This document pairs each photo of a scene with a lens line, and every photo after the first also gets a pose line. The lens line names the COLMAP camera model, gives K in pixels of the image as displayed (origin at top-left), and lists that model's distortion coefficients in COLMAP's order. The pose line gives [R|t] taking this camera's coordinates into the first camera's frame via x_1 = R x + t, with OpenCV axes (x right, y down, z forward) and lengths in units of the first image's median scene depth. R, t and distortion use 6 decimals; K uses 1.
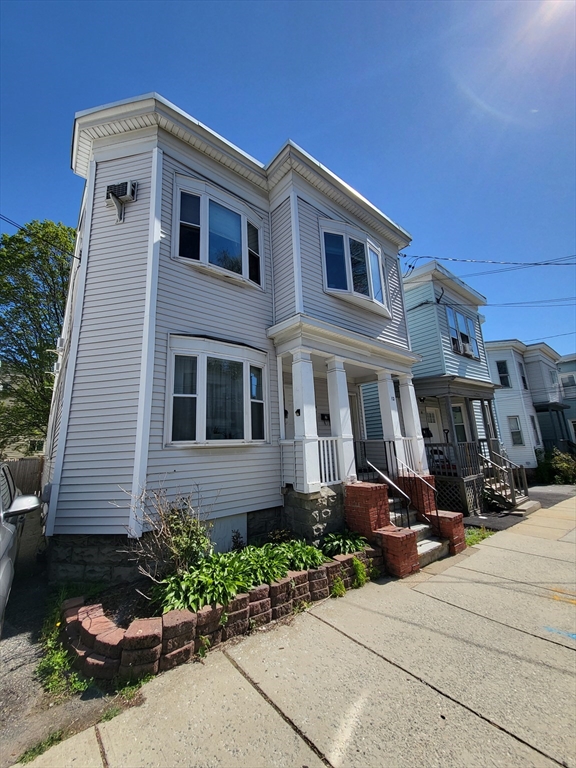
lens RADIAL K [[300.2, 0, 291.5], [0, 300.2, 386.2], [0, 0, 1]] dist [0.006621, -0.000819]
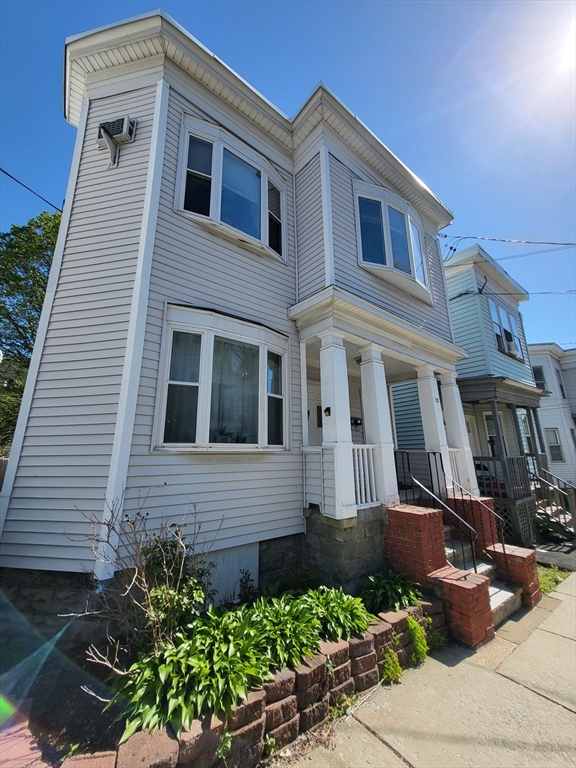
lens RADIAL K [[300.2, 0, 286.0], [0, 300.2, 379.6], [0, 0, 1]] dist [0.006621, -0.000819]
pose [[0.998775, 0.023346, -0.043619, -0.053510], [-0.025192, 0.998789, -0.042249, 0.040881], [0.042579, 0.043296, 0.998155, 0.216040]]
